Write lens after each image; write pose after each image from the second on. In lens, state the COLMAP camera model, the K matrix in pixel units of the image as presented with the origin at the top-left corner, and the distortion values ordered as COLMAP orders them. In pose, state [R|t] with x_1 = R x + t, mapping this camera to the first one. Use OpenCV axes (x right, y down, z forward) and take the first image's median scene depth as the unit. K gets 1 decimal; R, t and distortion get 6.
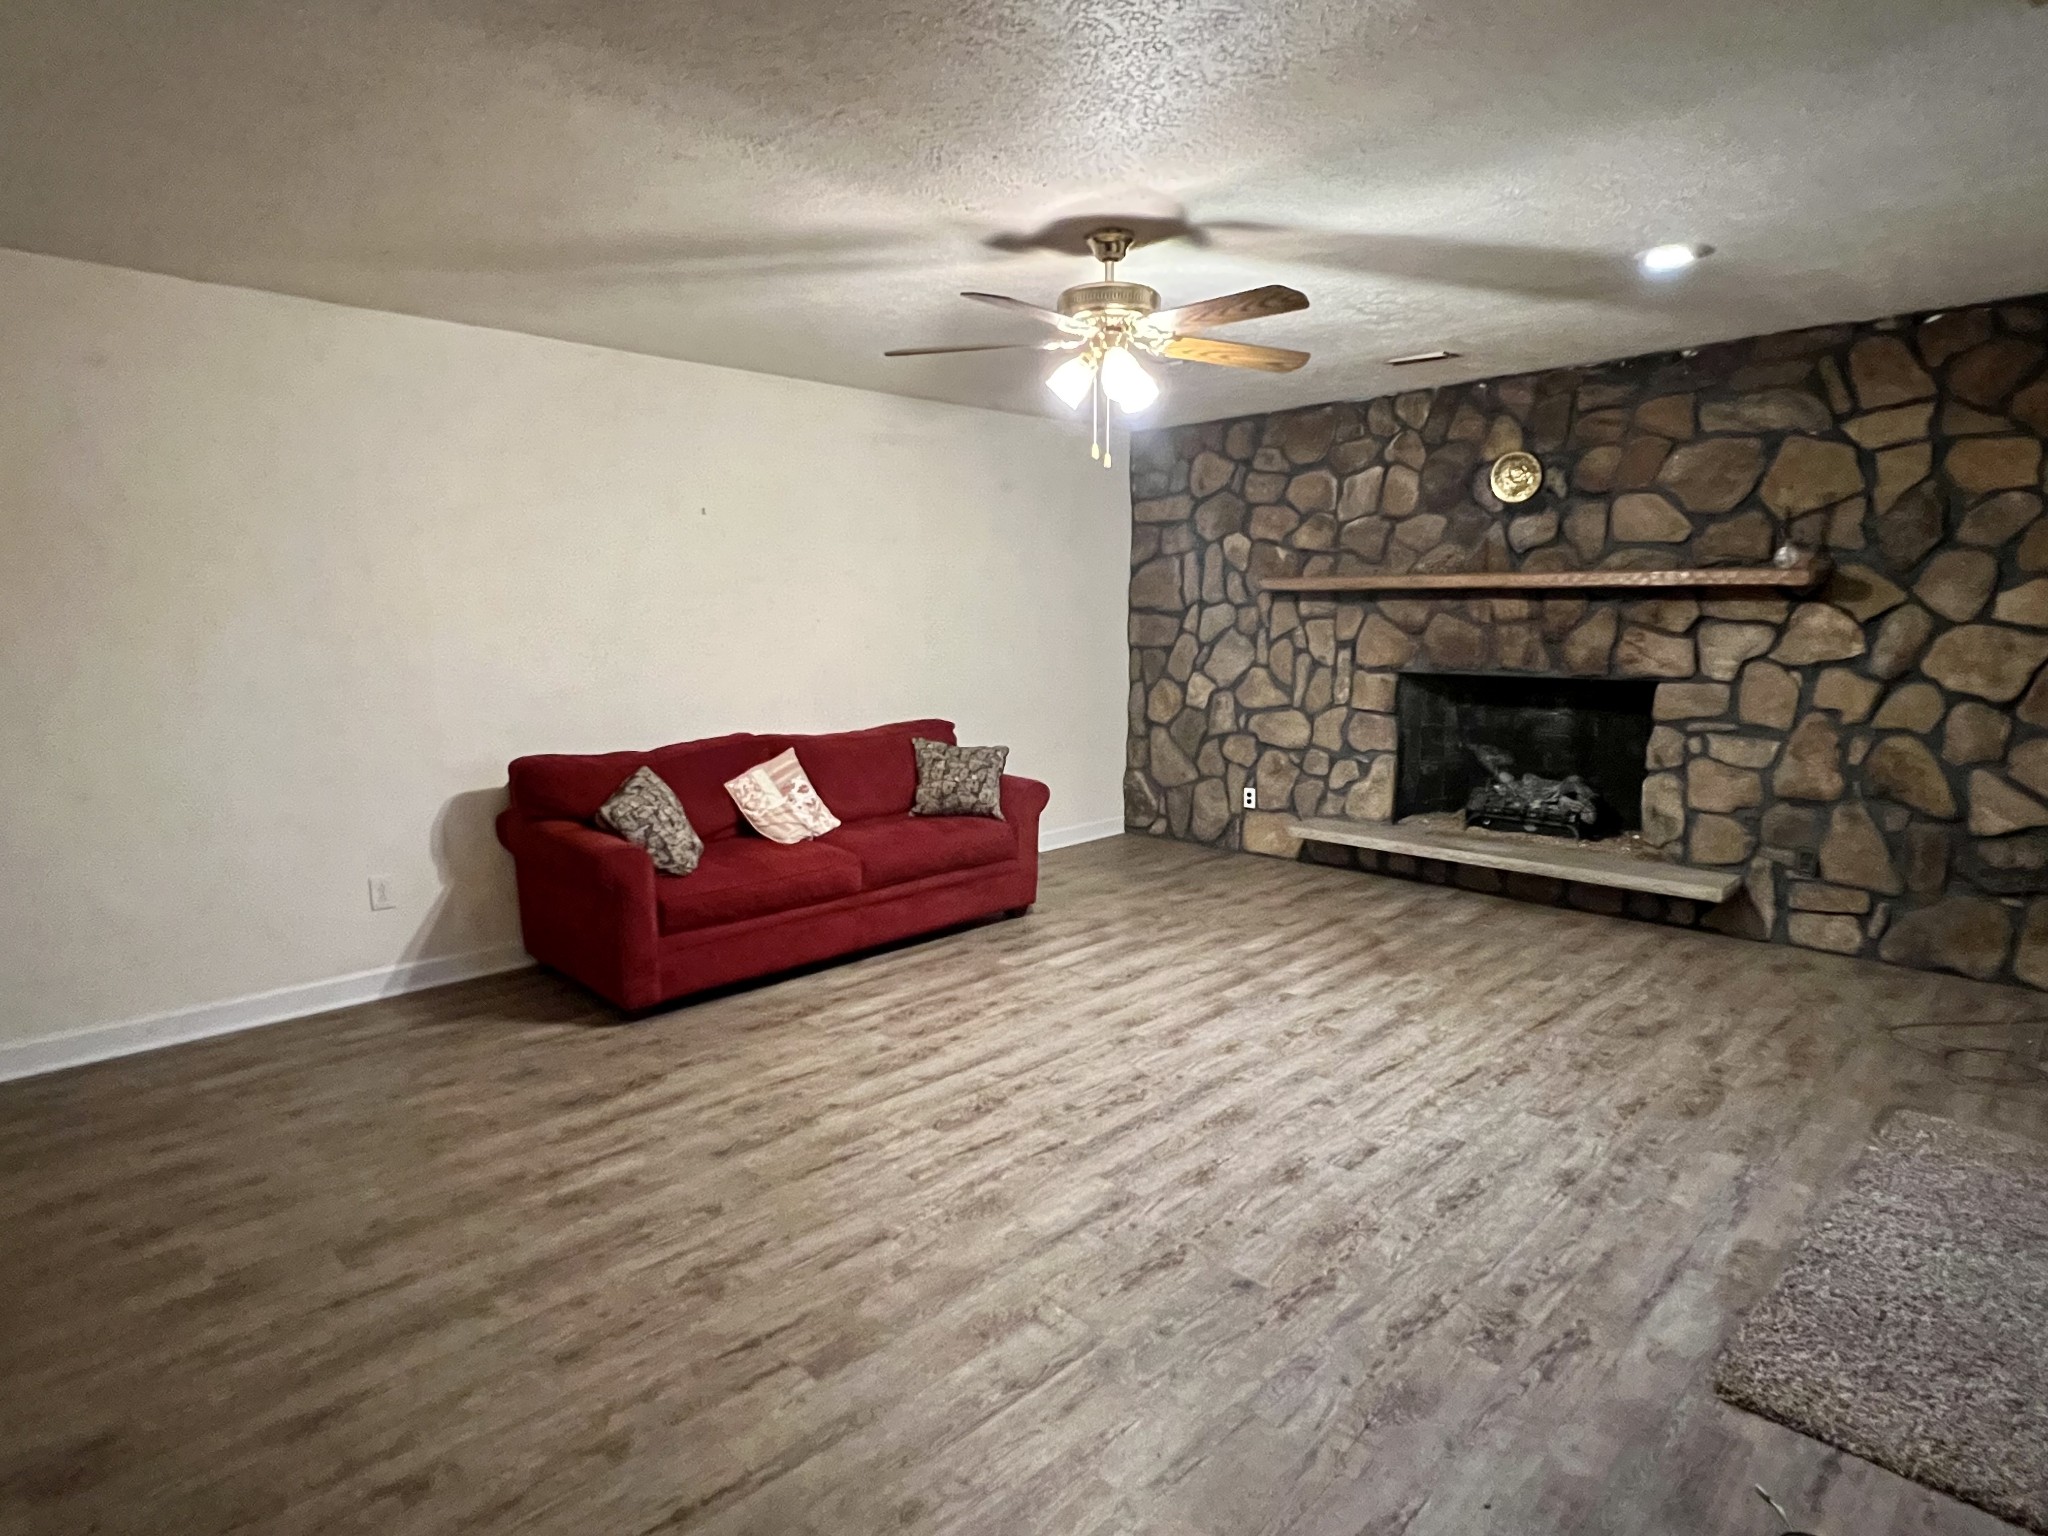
lens RADIAL K [[1092.8, 0, 1031.1], [0, 1092.8, 765.0], [0, 0, 1]] dist [0.000575, -0.000775]
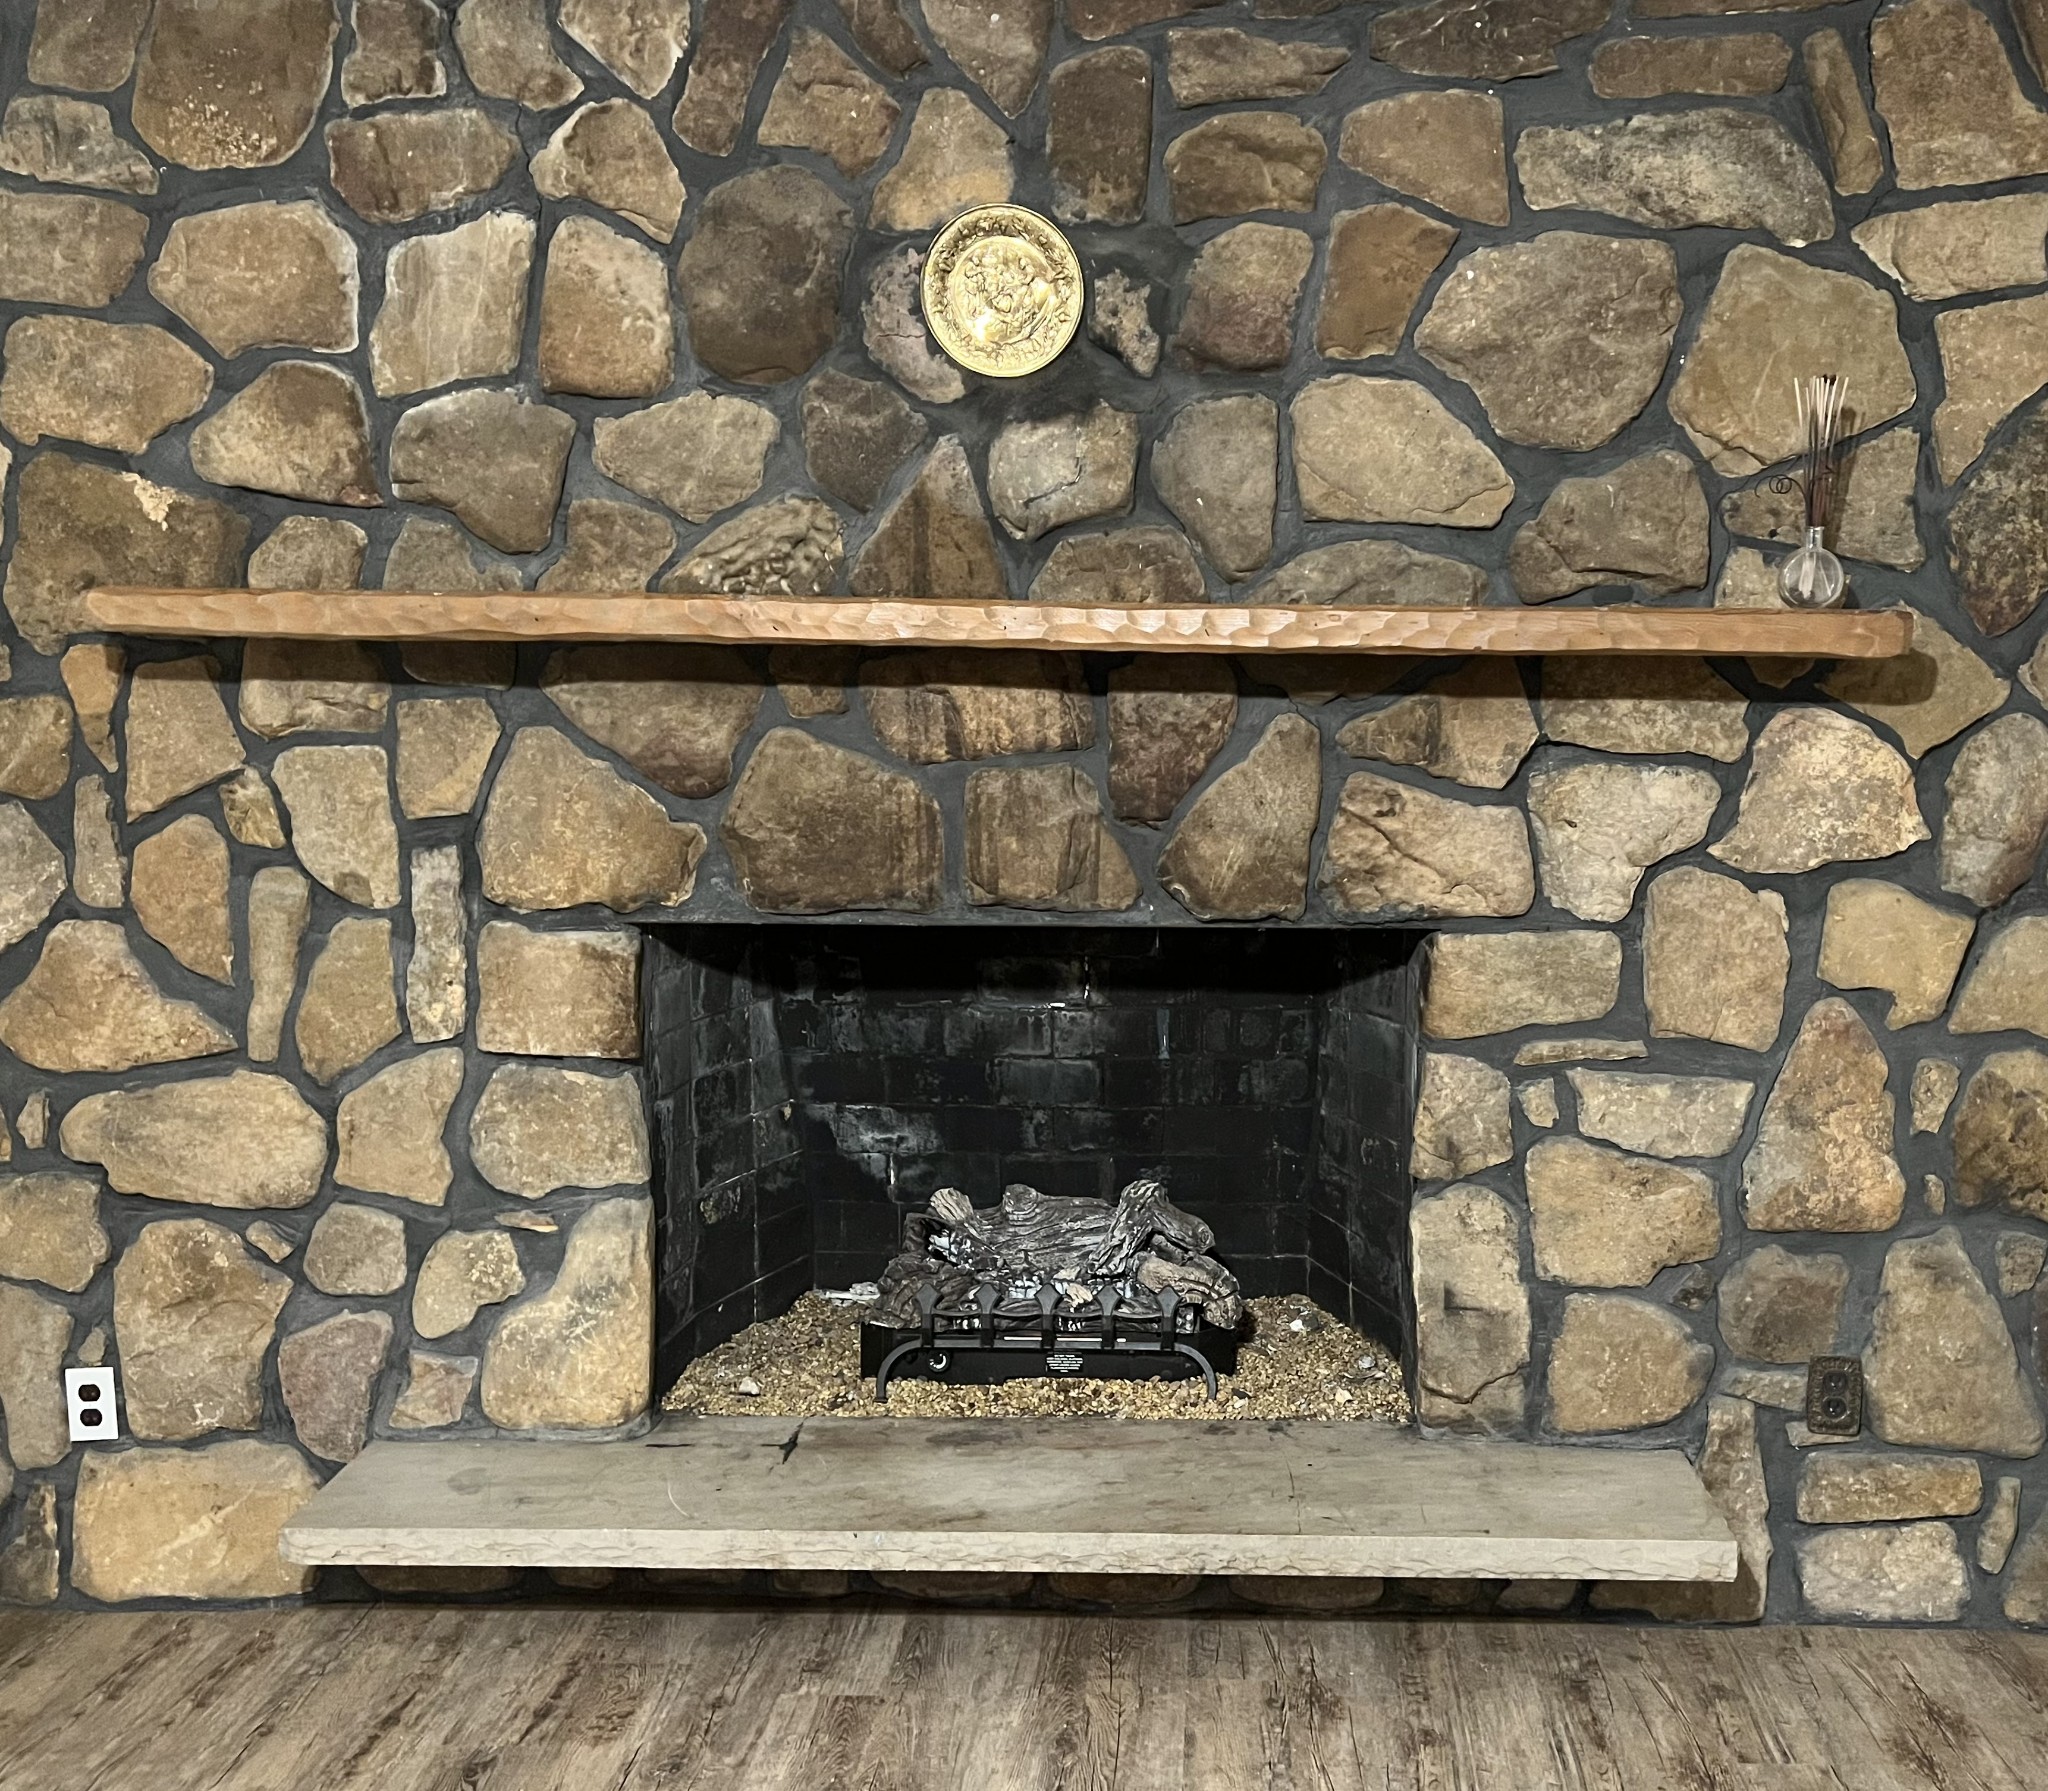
lens RADIAL K [[1462.6, 0, 1103.3], [0, 1462.6, 897.7], [0, 0, 1]] dist [0.035816, -0.027956]
pose [[0.713156, -0.059323, 0.698491, 0.181163], [0.087775, 0.996128, -0.005016, -0.097490], [-0.695489, 0.064887, 0.715601, 0.772909]]
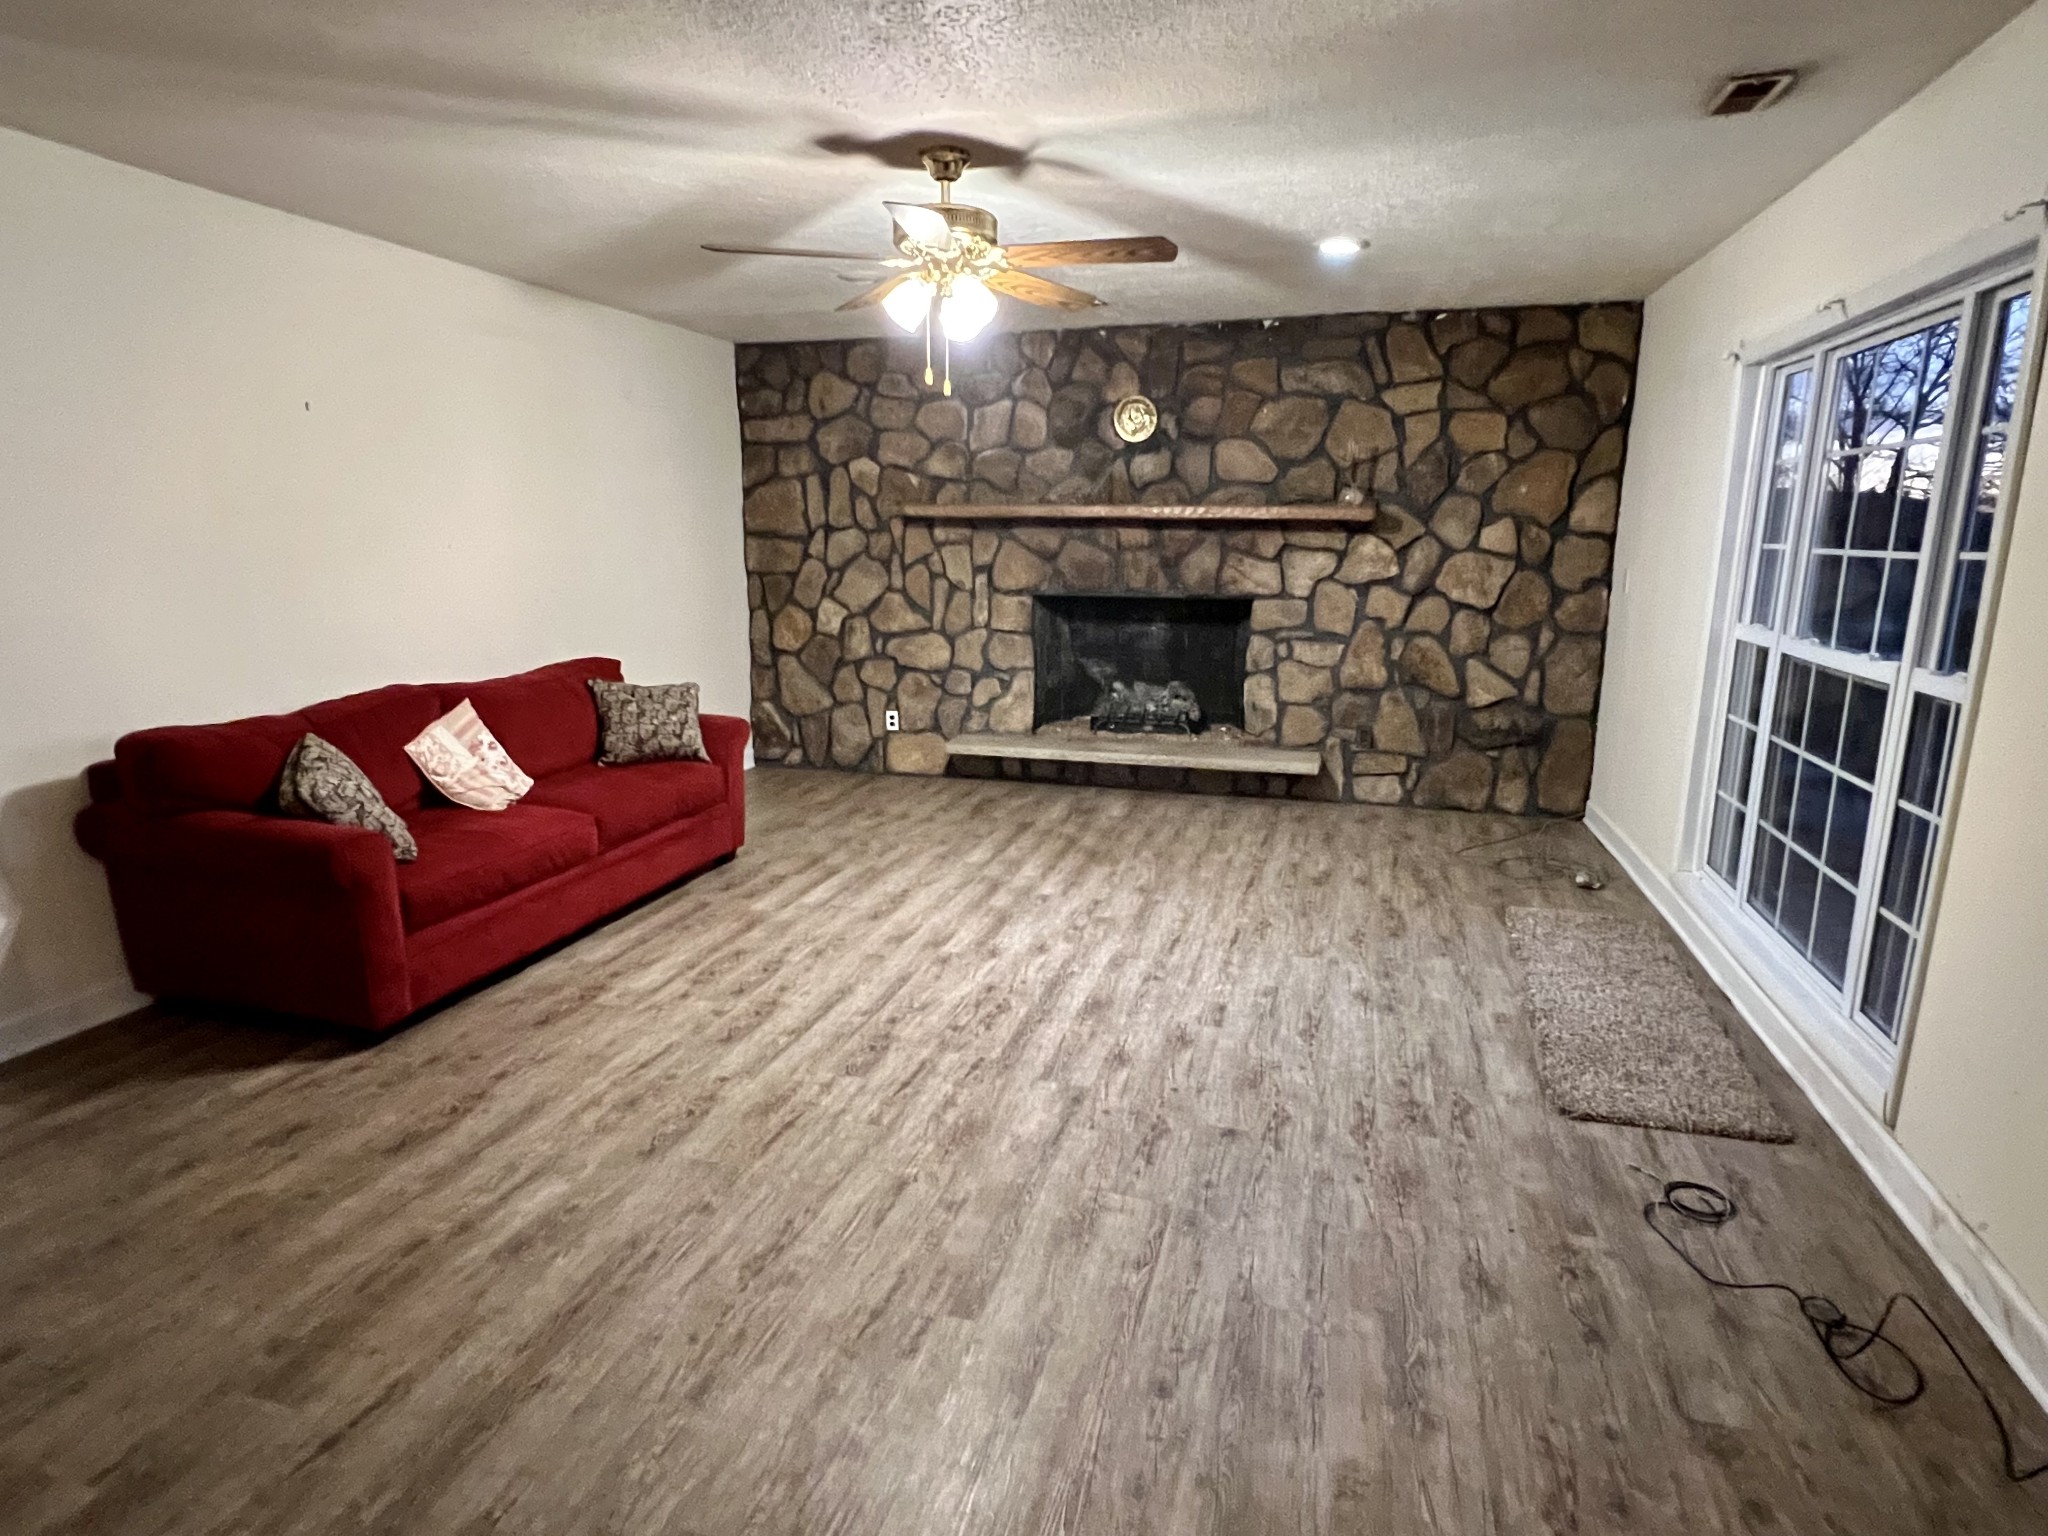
lens RADIAL K [[1092.8, 0, 1019.9], [0, 1092.8, 763.9], [0, 0, 1]] dist [0.000575, -0.000775]
pose [[0.879815, -0.091193, 0.466485, -0.246075], [0.058712, 0.994757, 0.083732, -0.011340], [-0.471676, -0.046280, 0.880557, 0.050603]]
